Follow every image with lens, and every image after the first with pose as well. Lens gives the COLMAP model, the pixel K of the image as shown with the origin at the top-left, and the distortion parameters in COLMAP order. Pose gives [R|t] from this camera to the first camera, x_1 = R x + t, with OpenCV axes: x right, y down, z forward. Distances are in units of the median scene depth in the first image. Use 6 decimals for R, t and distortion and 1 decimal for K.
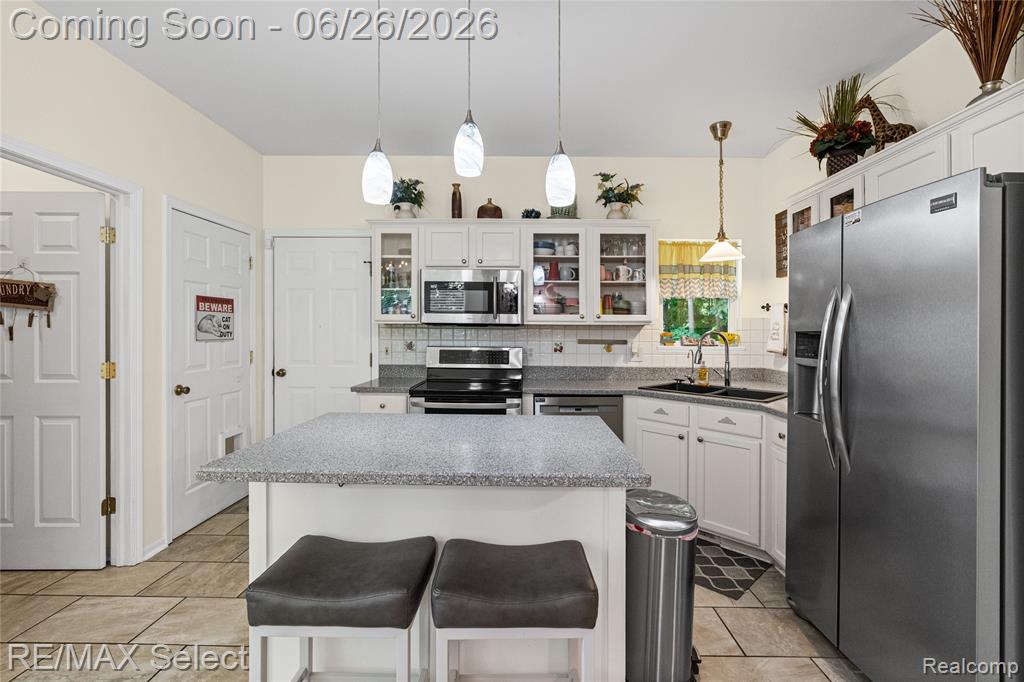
lens RADIAL K [[464.2, 0, 514.2], [0, 464.2, 328.5], [0, 0, 1]] dist [-0.000447, 0.000625]
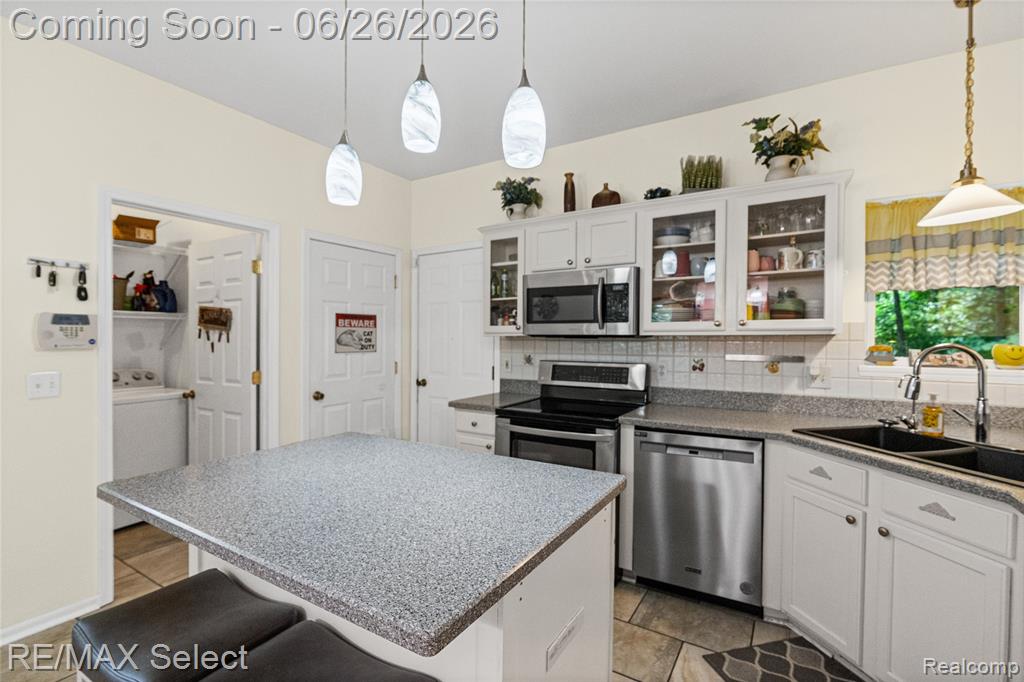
lens RADIAL K [[460.8, 0, 520.6], [0, 460.8, 341.7], [0, 0, 1]] dist [0.000188, 0.000913]
pose [[0.863197, -0.003390, -0.504855, 0.239400], [0.008532, 0.999933, 0.007873, -0.005698], [0.504794, -0.011103, 0.863168, 0.218543]]
